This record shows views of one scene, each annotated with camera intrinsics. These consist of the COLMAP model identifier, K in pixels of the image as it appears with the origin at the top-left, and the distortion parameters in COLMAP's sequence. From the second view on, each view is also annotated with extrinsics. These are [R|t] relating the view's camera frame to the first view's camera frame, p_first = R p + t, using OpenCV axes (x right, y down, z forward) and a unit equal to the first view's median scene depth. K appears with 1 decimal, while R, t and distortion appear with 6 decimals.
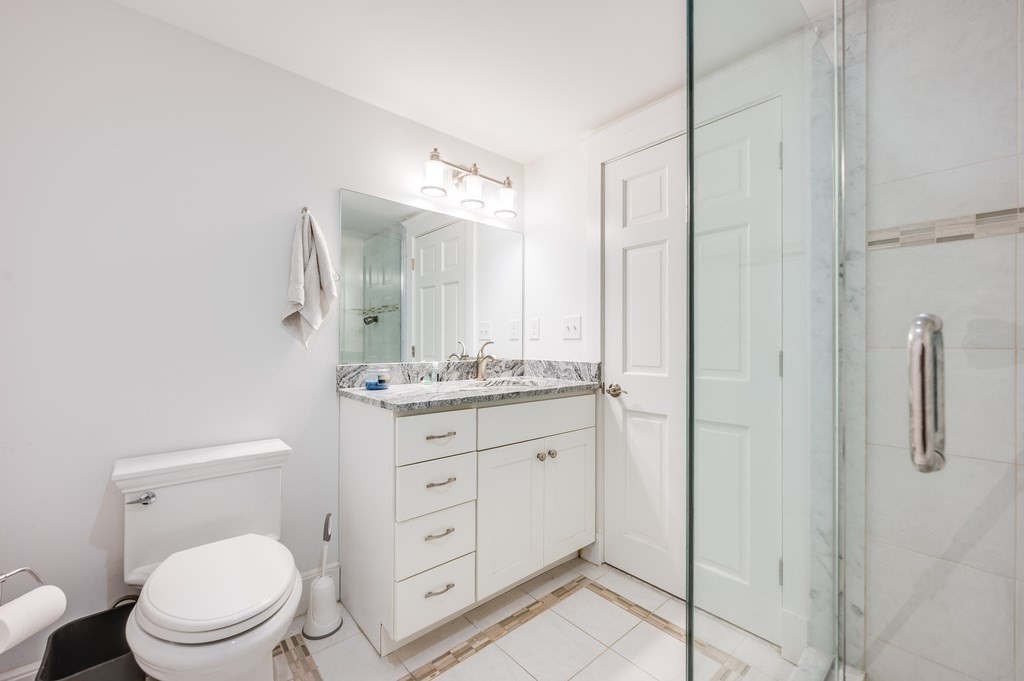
lens RADIAL K [[412.5, 0, 513.9], [0, 412.5, 338.5], [0, 0, 1]] dist [-0.002015, -0.000263]
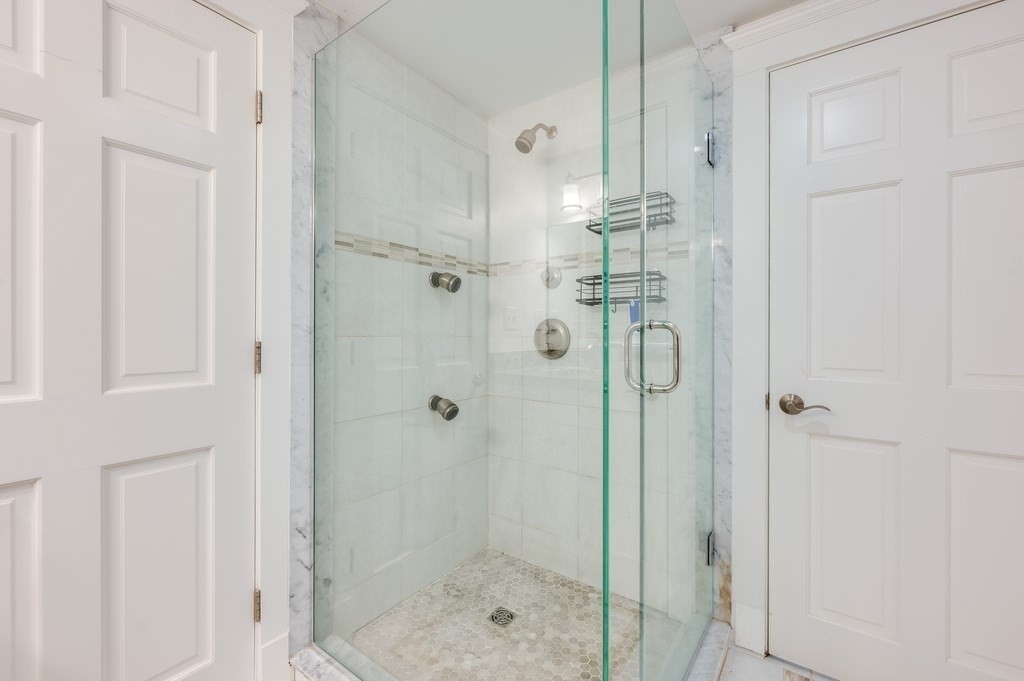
lens RADIAL K [[412.5, 0, 513.9], [0, 412.5, 338.5], [0, 0, 1]] dist [-0.002015, -0.000263]
pose [[-0.211221, -0.001908, 0.977437, -0.313200], [0.000835, 0.999997, 0.002133, 0.025424], [-0.977438, 0.001267, -0.211219, 0.756001]]
